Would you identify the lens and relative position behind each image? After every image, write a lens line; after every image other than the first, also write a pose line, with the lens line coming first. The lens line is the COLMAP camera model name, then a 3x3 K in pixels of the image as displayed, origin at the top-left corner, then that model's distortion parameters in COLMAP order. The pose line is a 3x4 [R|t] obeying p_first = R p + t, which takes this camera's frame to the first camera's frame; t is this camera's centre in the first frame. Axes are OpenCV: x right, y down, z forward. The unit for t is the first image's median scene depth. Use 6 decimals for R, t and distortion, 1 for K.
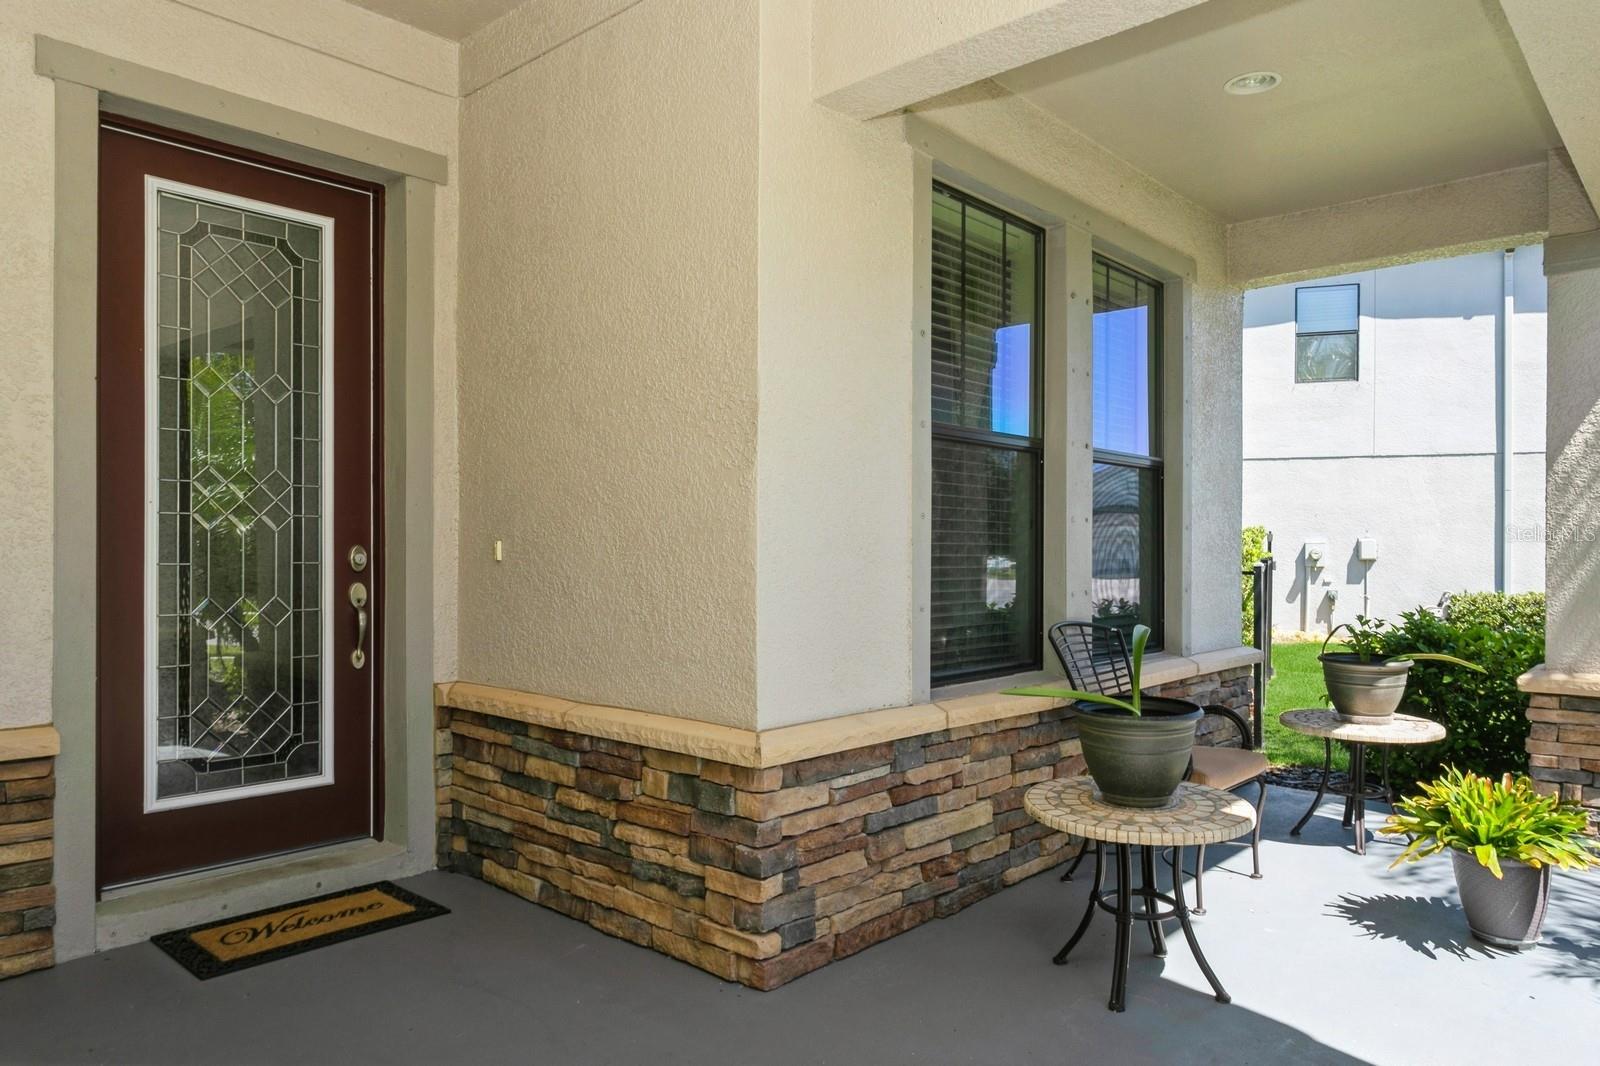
lens RADIAL K [[1041.9, 0, 800.0], [0, 1041.9, 533.0], [0, 0, 1]] dist [-0.000382, 0.001201]
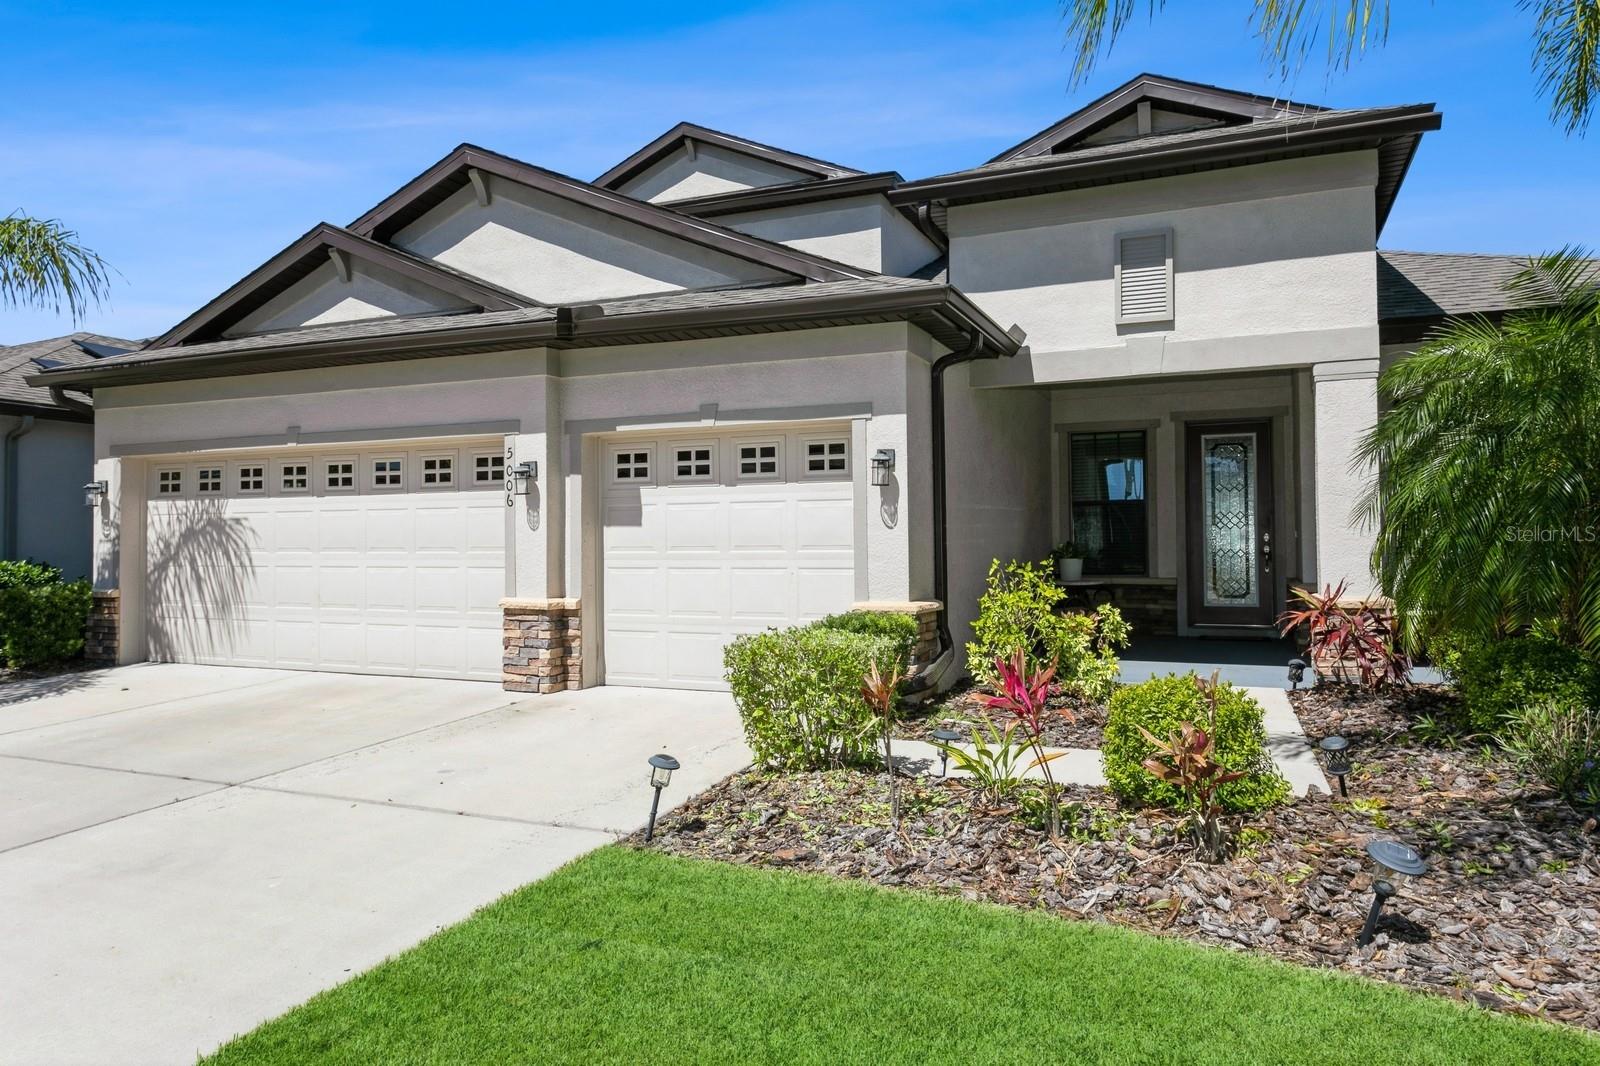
lens RADIAL K [[1041.9, 0, 800.0], [0, 1041.9, 533.0], [0, 0, 1]] dist [-0.000382, 0.001201]
pose [[0.324763, -0.008963, -0.945753, 2.146659], [0.019010, 0.999815, -0.002947, -0.007954], [0.945604, -0.017021, 0.324873, -1.389771]]
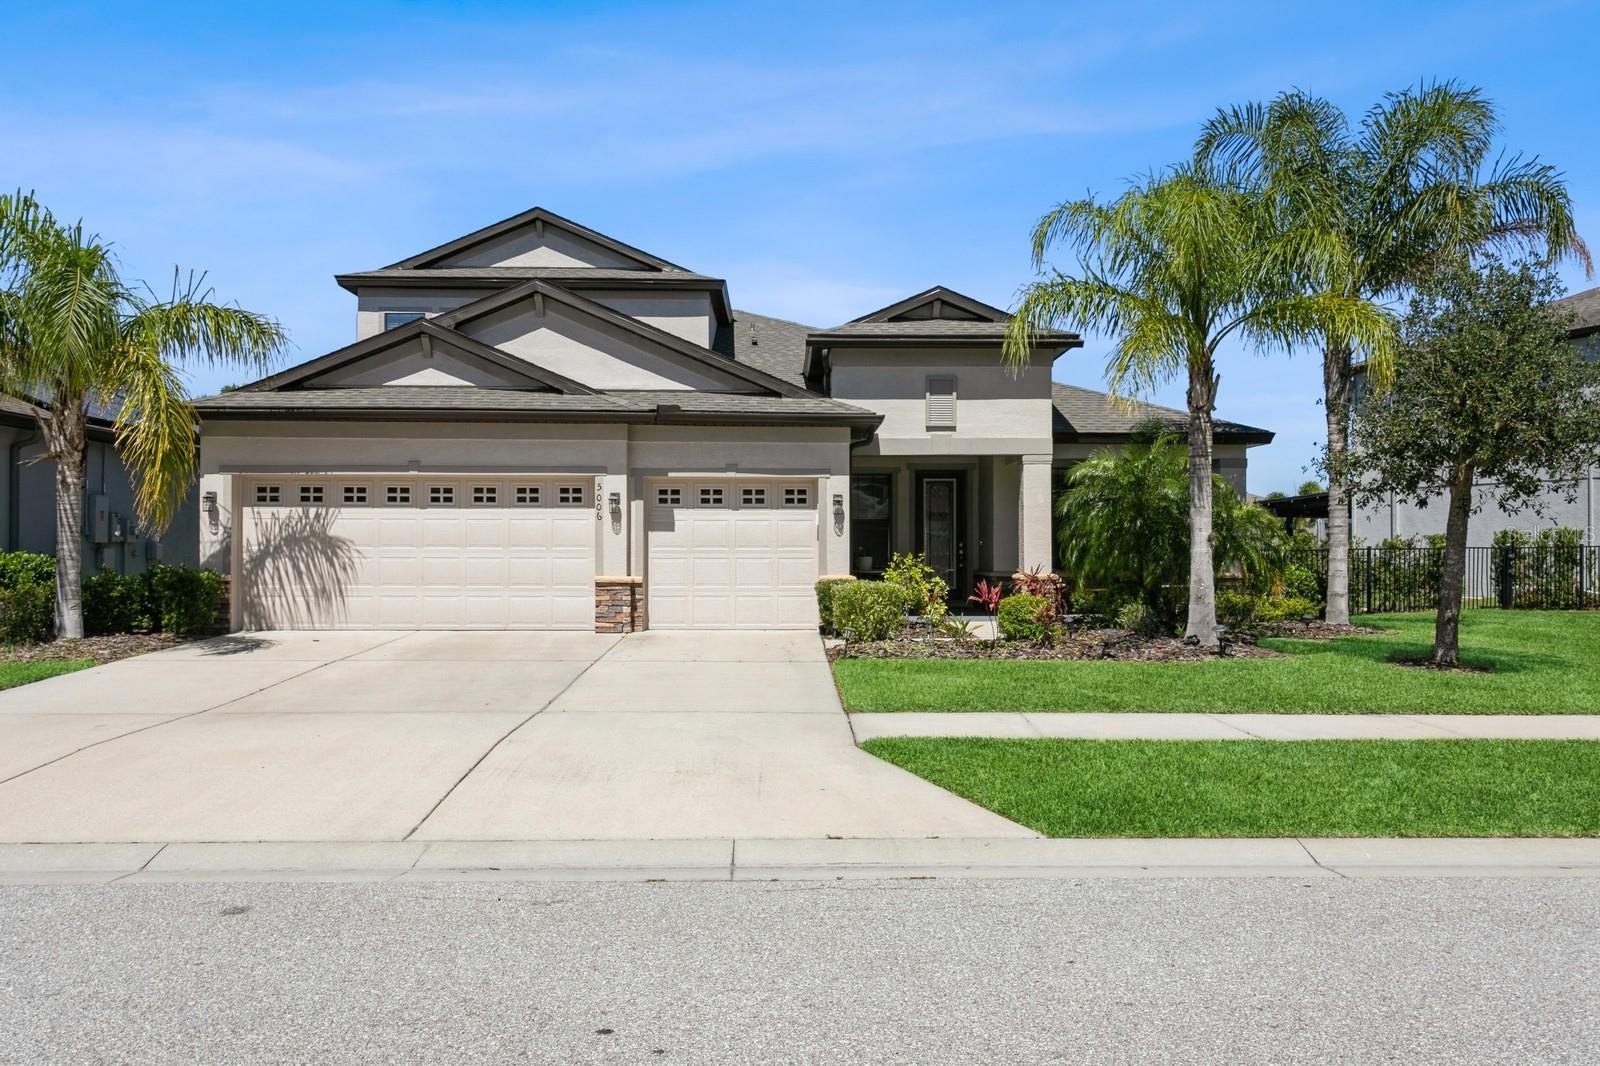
lens RADIAL K [[1322.5, 0, 800.0], [0, 1322.5, 533.0], [0, 0, 1]] dist [0.002268, 0.000138]
pose [[0.687985, -0.010330, -0.725651, 4.221876], [0.007299, 0.999947, -0.007314, 0.005772], [0.725688, -0.000265, 0.688024, -4.870771]]
